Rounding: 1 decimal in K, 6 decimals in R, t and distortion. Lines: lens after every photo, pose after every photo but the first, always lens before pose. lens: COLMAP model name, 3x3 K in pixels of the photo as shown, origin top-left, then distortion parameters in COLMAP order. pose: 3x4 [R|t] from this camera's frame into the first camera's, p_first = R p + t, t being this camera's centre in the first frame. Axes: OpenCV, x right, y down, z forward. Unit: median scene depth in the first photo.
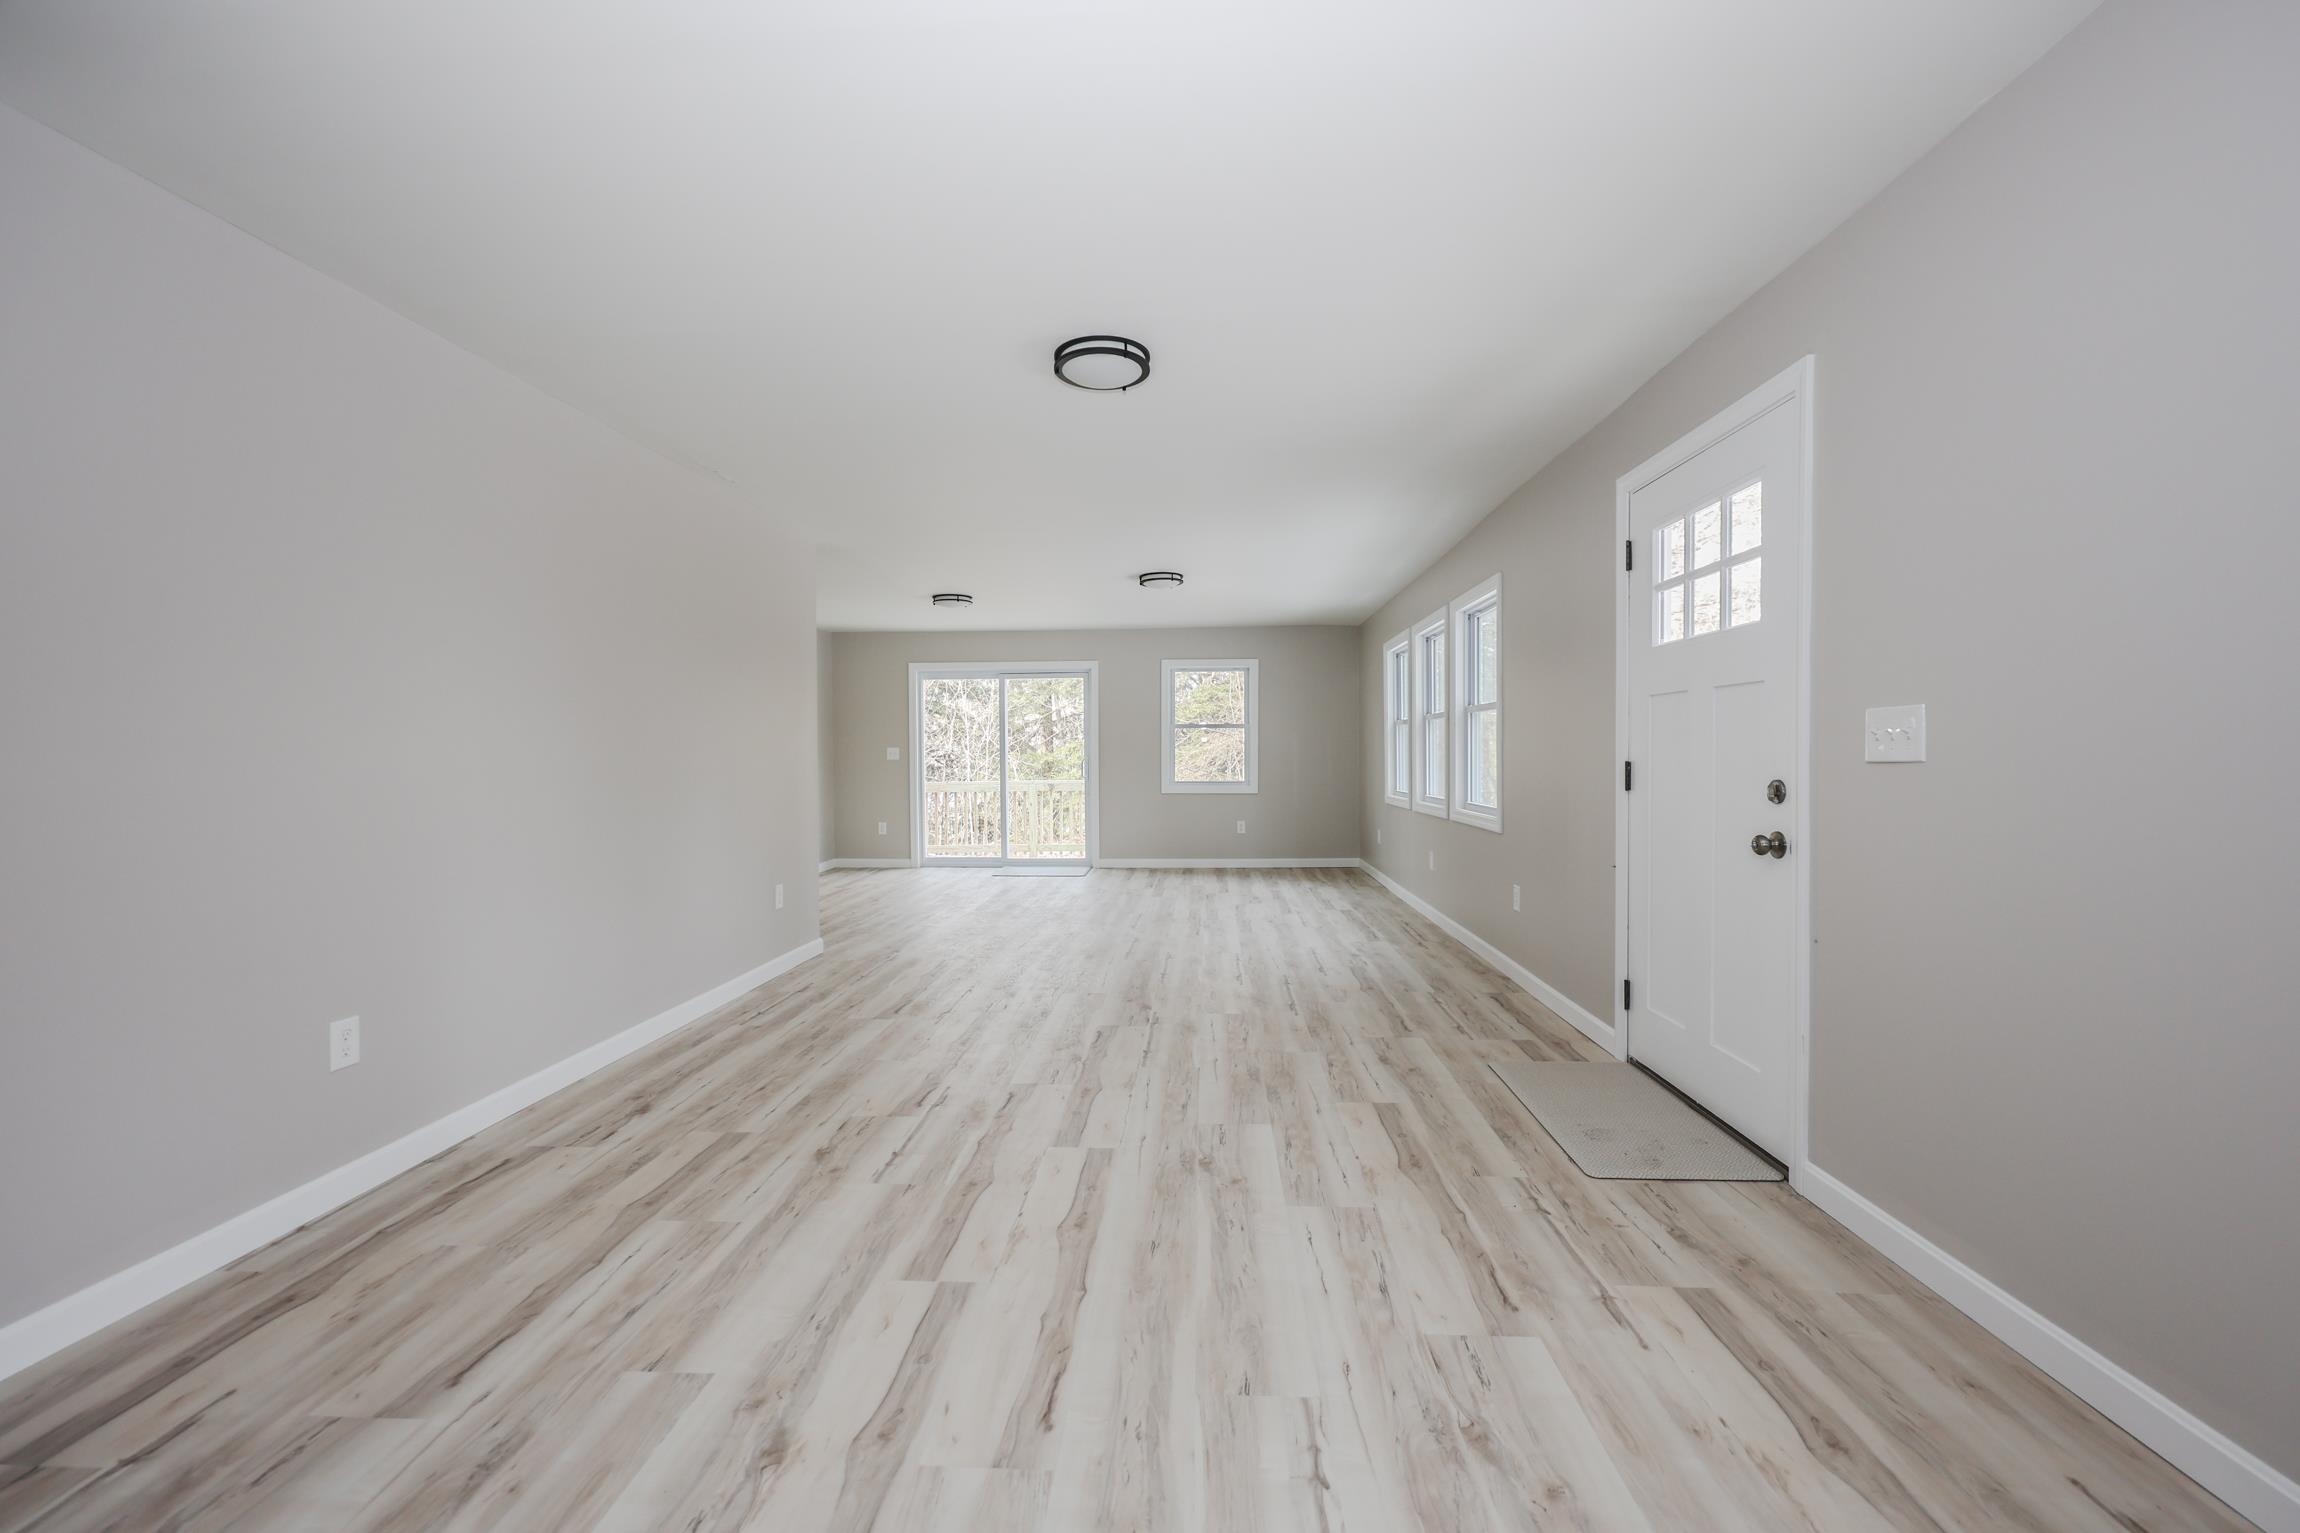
lens RADIAL K [[889.8, 0, 1150.0], [0, 889.8, 766.5], [0, 0, 1]] dist [-0.029383, -0.000213]
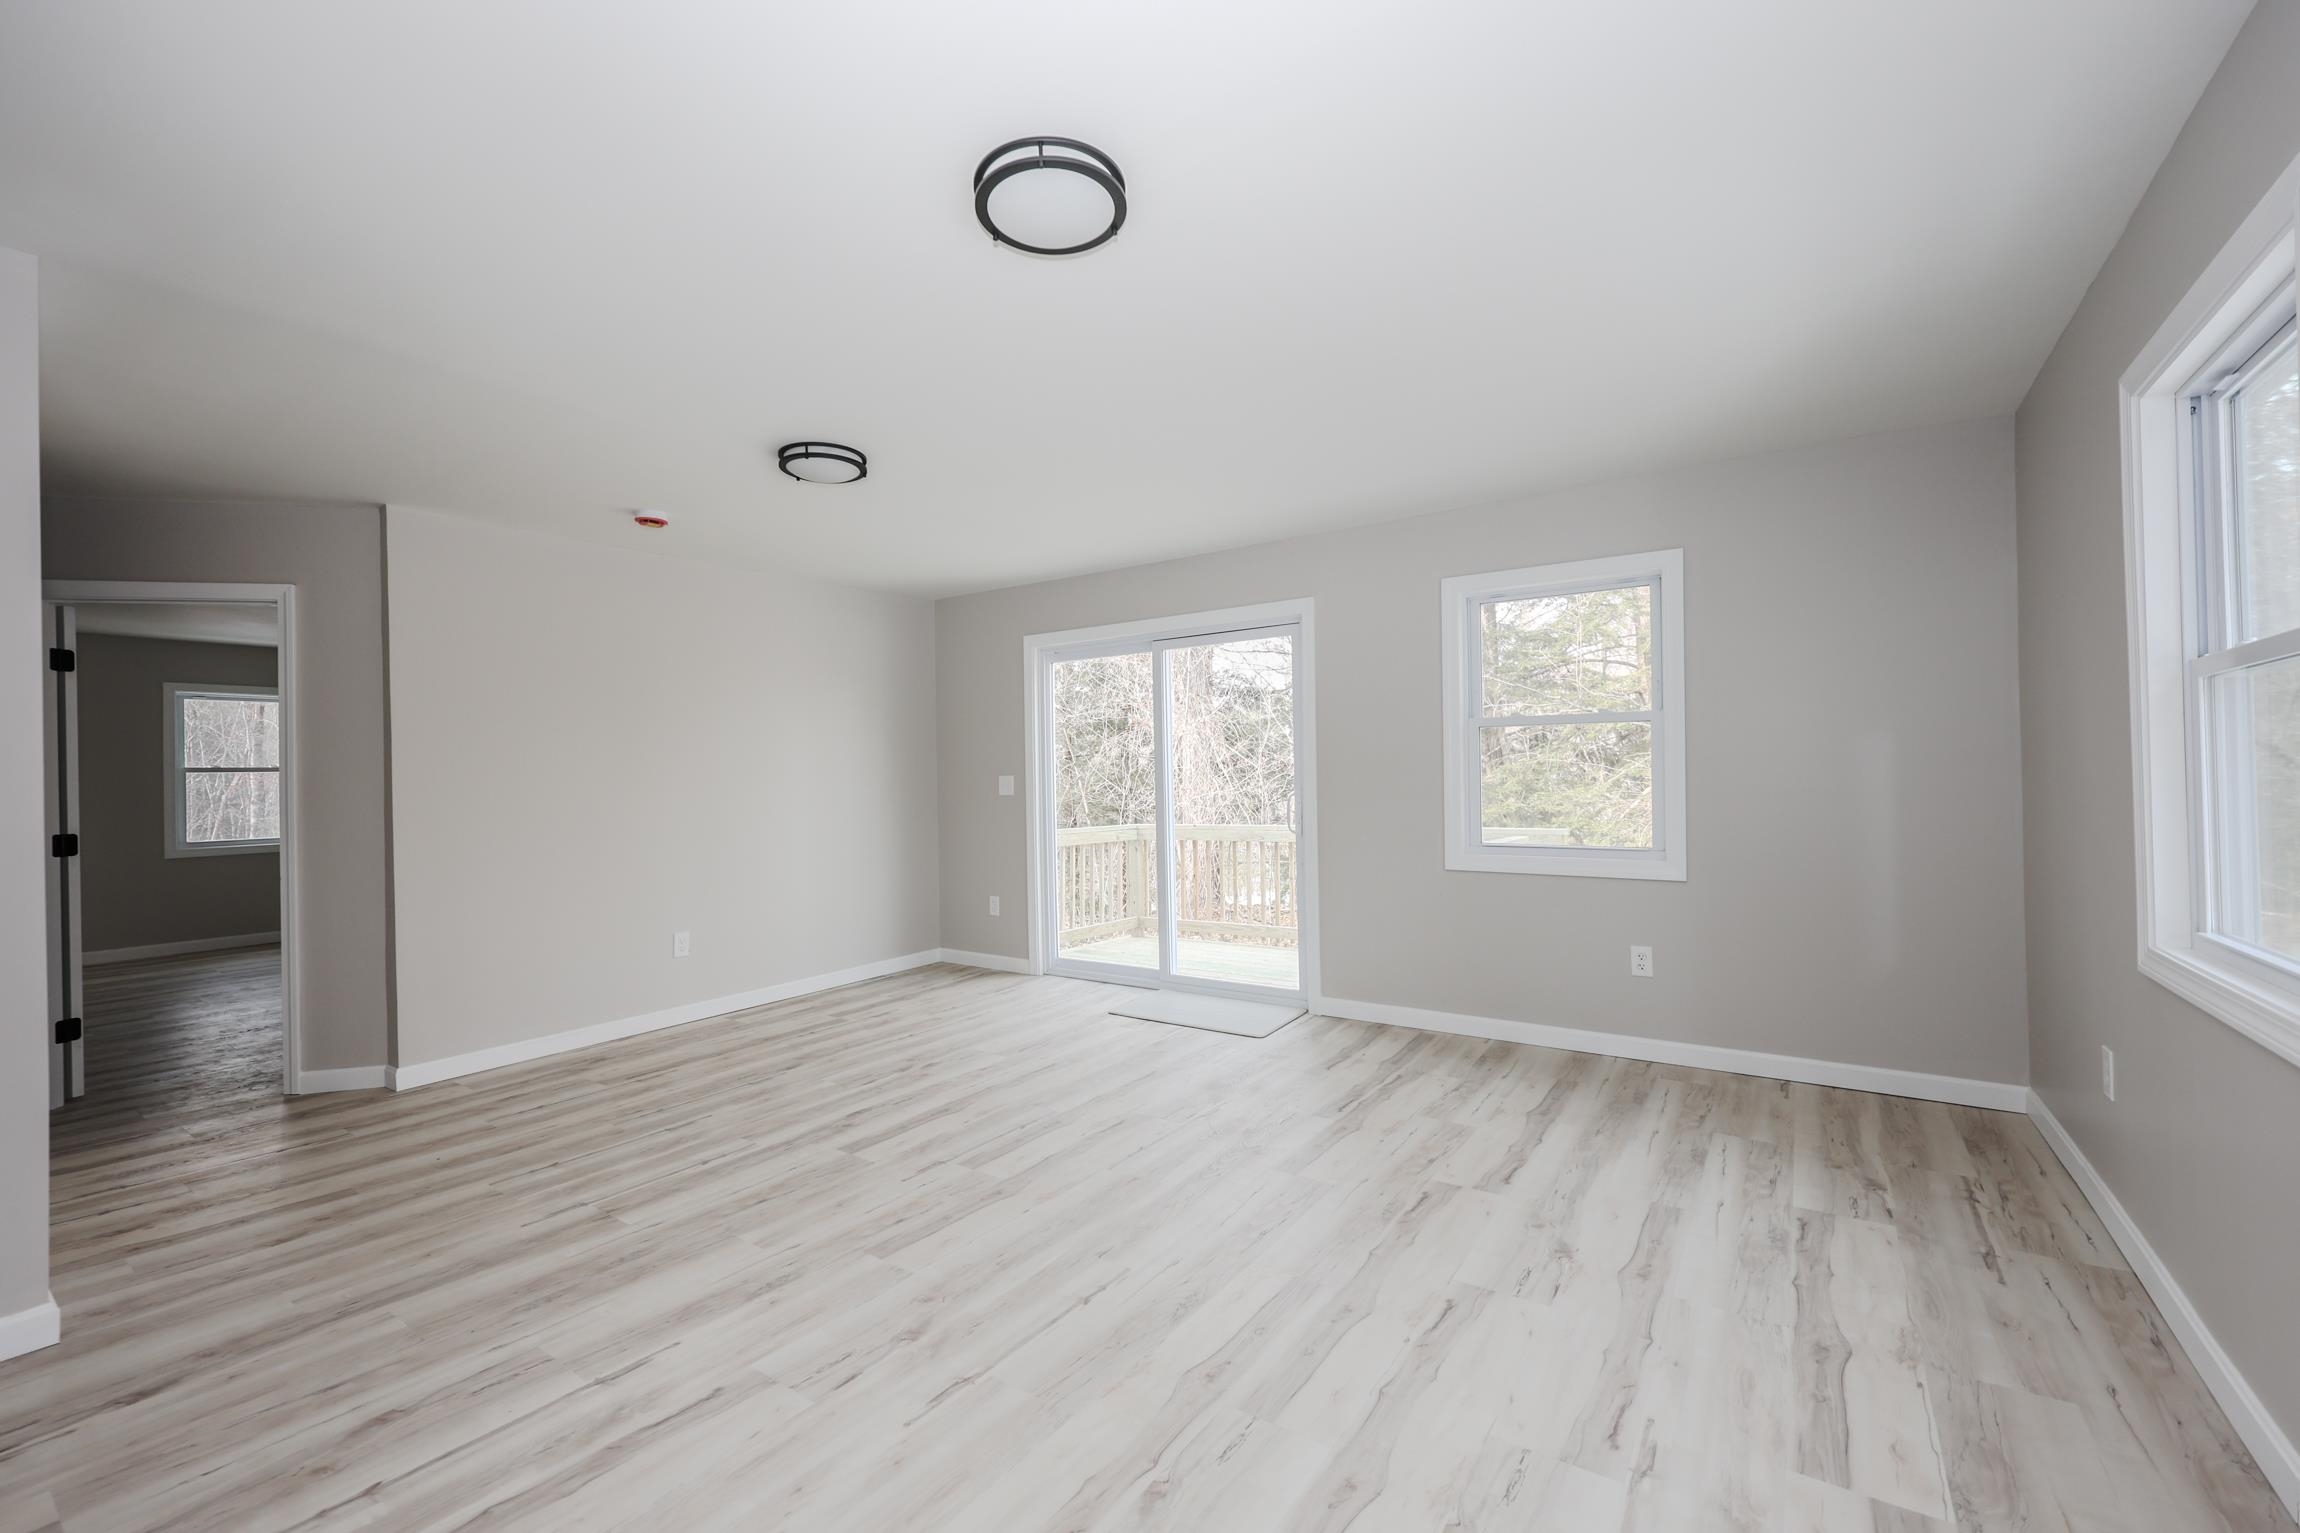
lens RADIAL K [[889.8, 0, 1150.0], [0, 889.8, 766.5], [0, 0, 1]] dist [-0.029383, -0.000213]
pose [[0.838207, -0.016065, -0.545116, 0.134467], [0.002776, 0.999679, -0.025193, -0.011582], [0.545346, 0.019604, 0.837982, 0.533716]]
